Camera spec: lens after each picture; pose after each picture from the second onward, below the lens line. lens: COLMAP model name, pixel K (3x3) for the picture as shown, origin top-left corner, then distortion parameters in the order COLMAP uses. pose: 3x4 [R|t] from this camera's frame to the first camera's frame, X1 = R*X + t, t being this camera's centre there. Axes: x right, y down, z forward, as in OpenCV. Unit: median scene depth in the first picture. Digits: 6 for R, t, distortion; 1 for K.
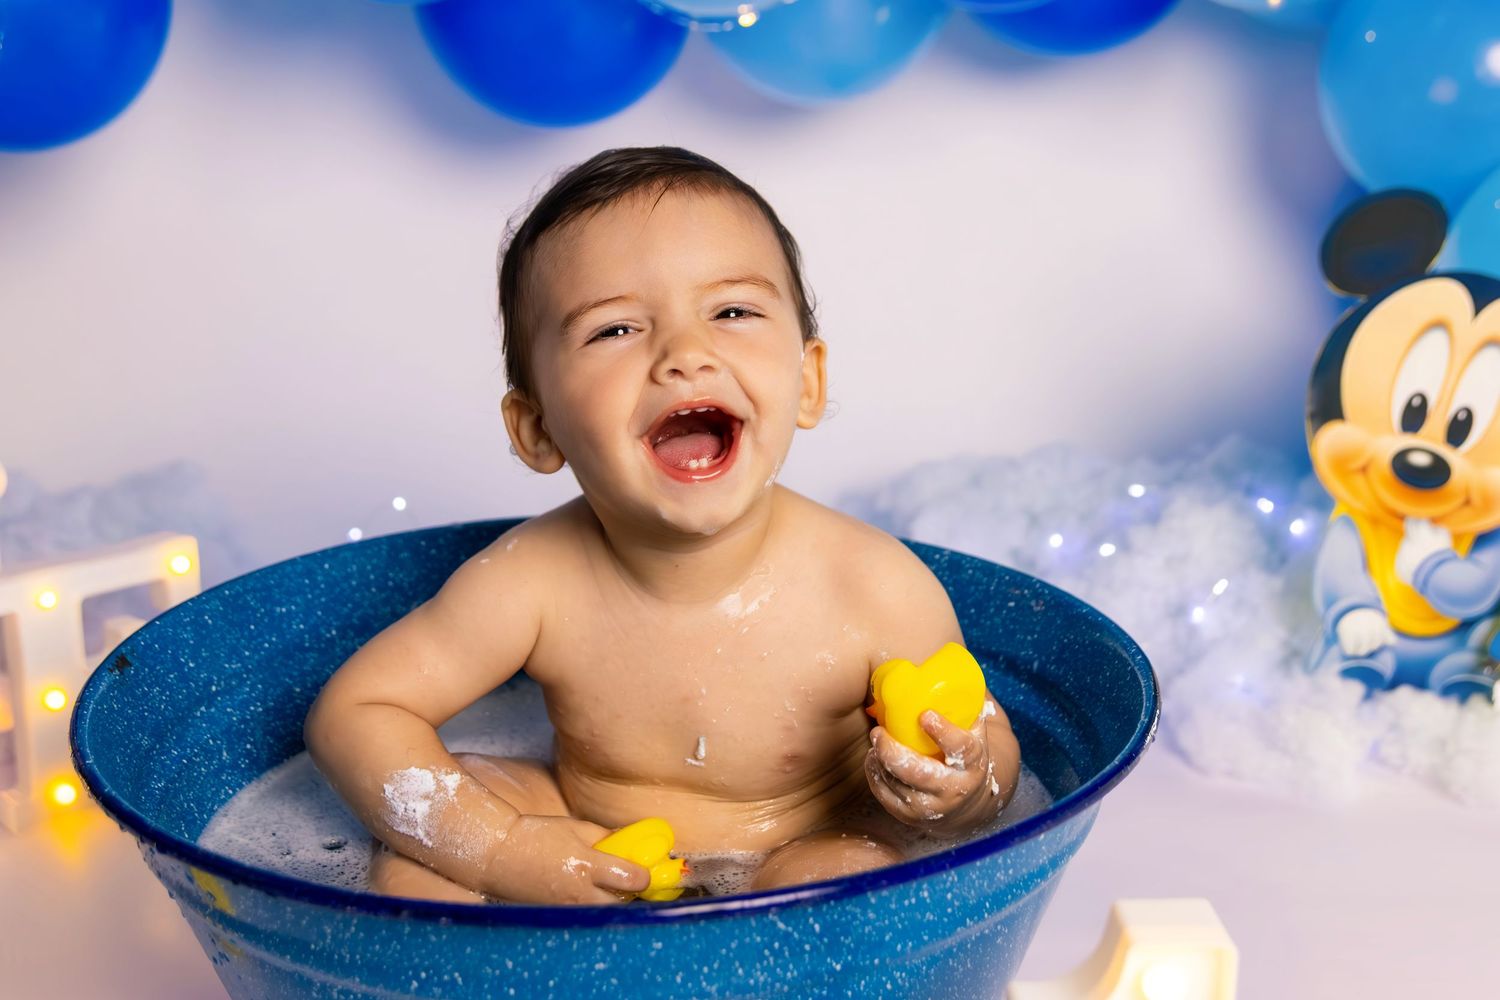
lens RADIAL K [[2199.5, 0, 751.6], [0, 2199.5, 498.9], [0, 0, 1]] dist [0.017166, 0.000000]
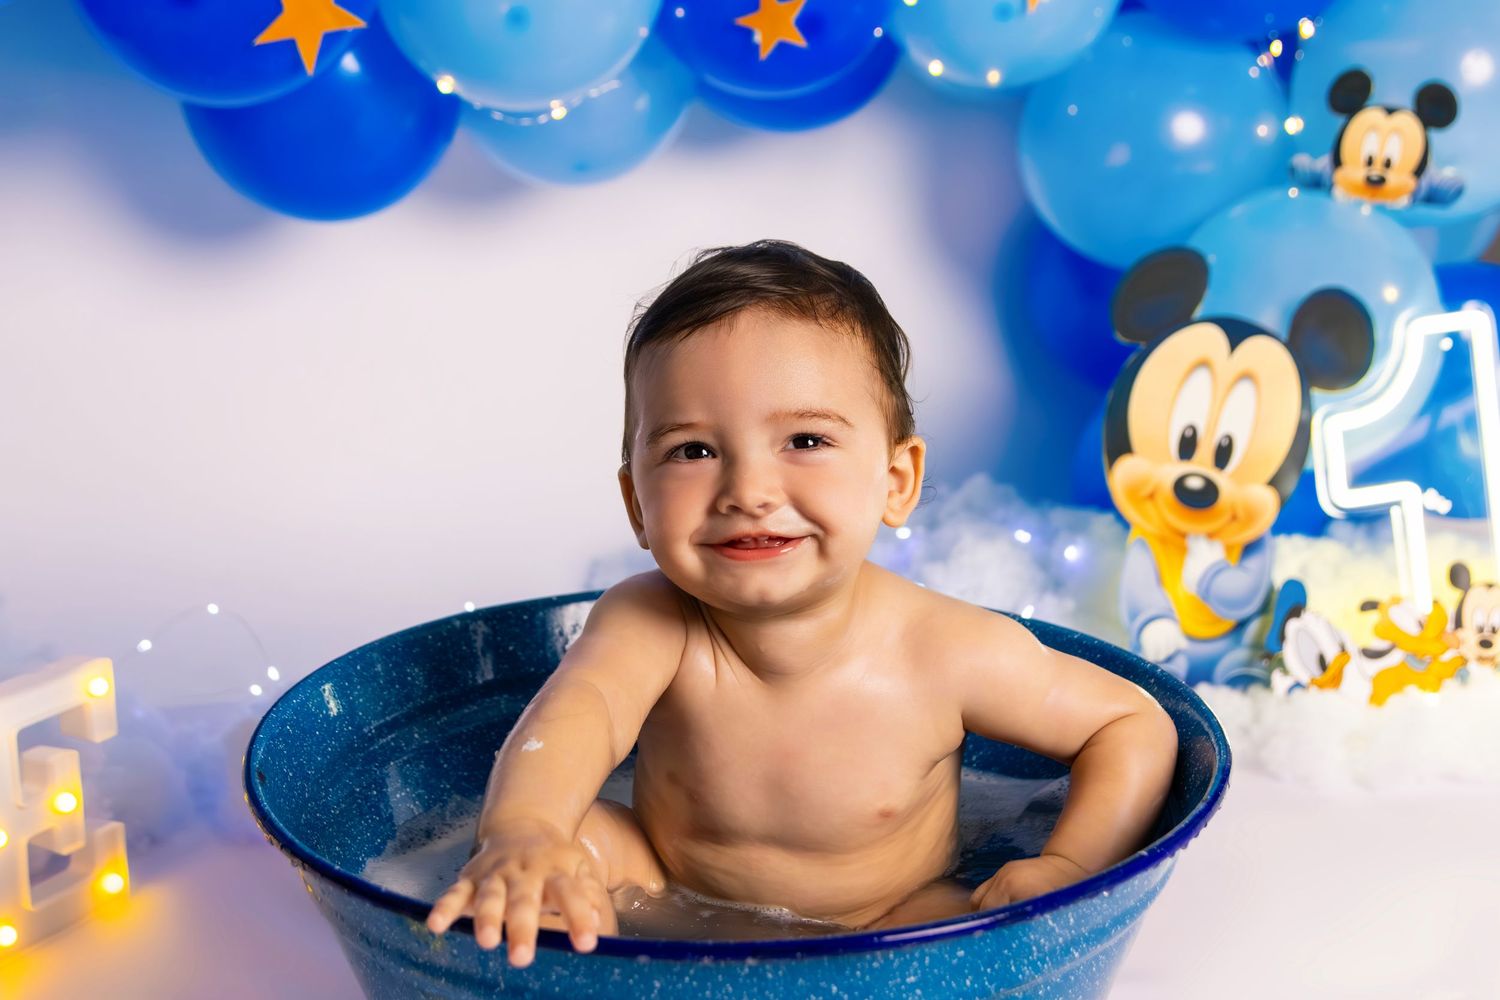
lens RADIAL K [[2301.4, 0, 744.4], [0, 2301.4, 502.5], [0, 0, 1]] dist [0.028895, 0.000000]
pose [[0.950822, -0.079945, 0.299243, -0.275913], [0.087714, 0.996066, -0.012598, -0.013575], [-0.297059, 0.038226, 0.954094, -0.063249]]
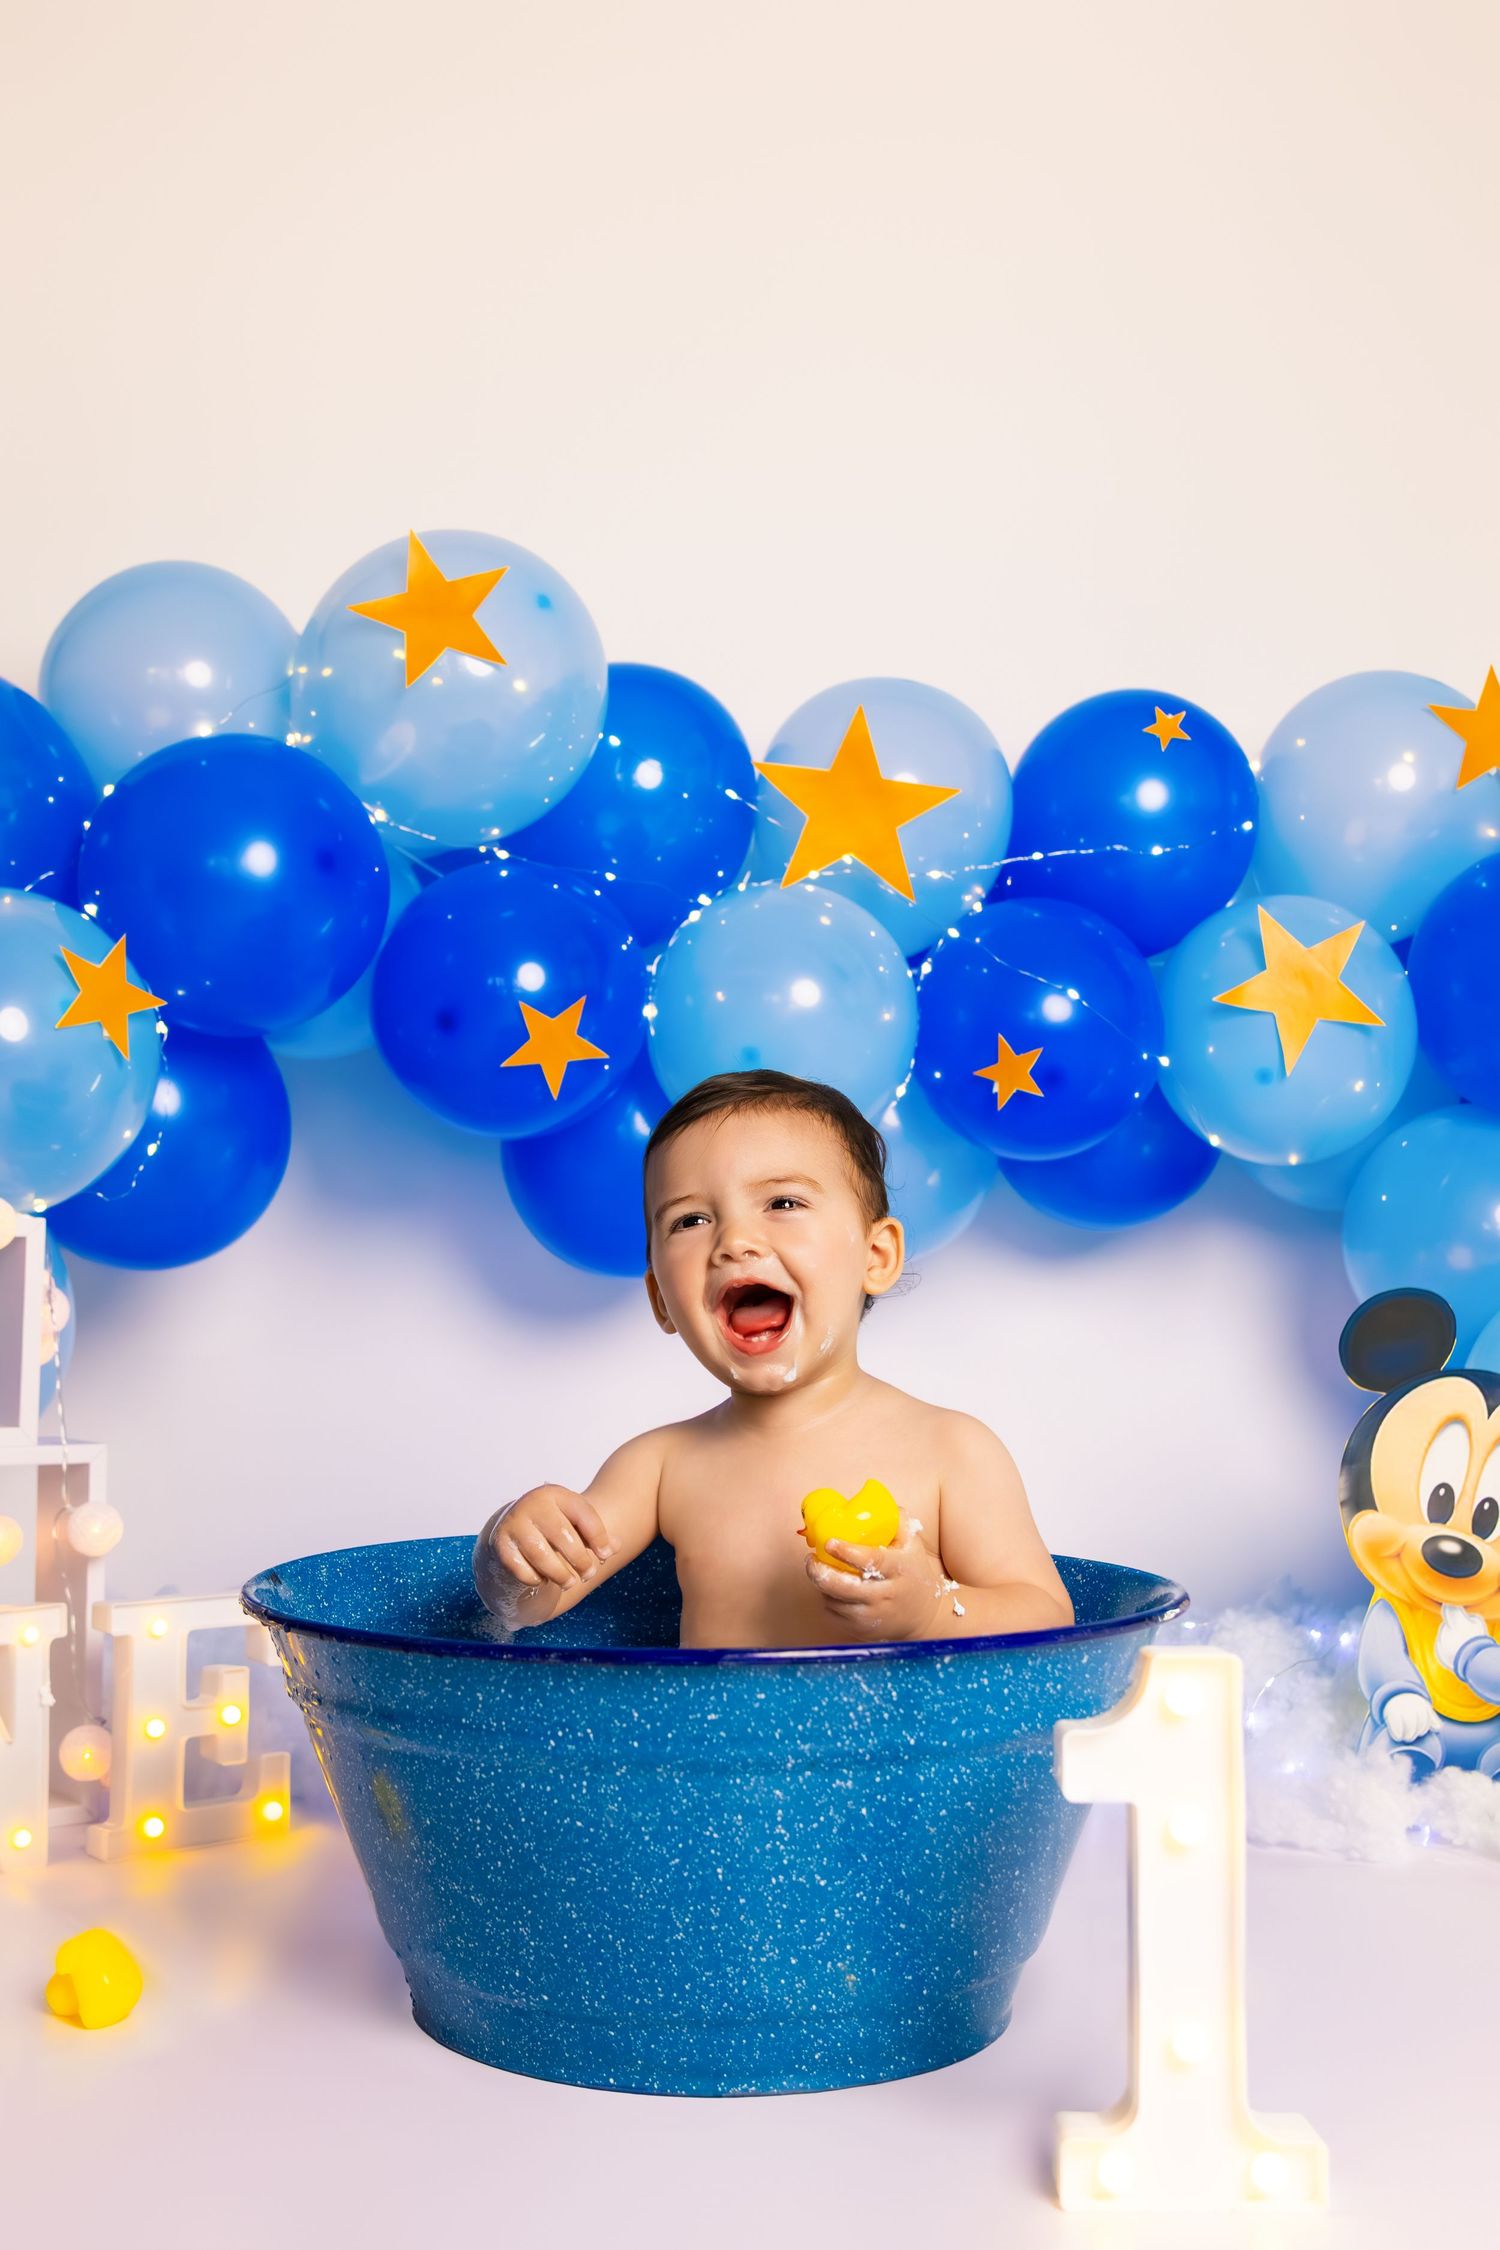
lens RADIAL K [[2575.4, 0, 740.5], [0, 2575.4, 1123.6], [0, 0, 1]] dist [0.021108, 0.000000]
pose [[0.999852, 0.009959, -0.013995, -0.021180], [-0.014135, 0.939963, -0.340983, 0.219694], [0.009759, 0.341131, 0.939965, -0.236325]]
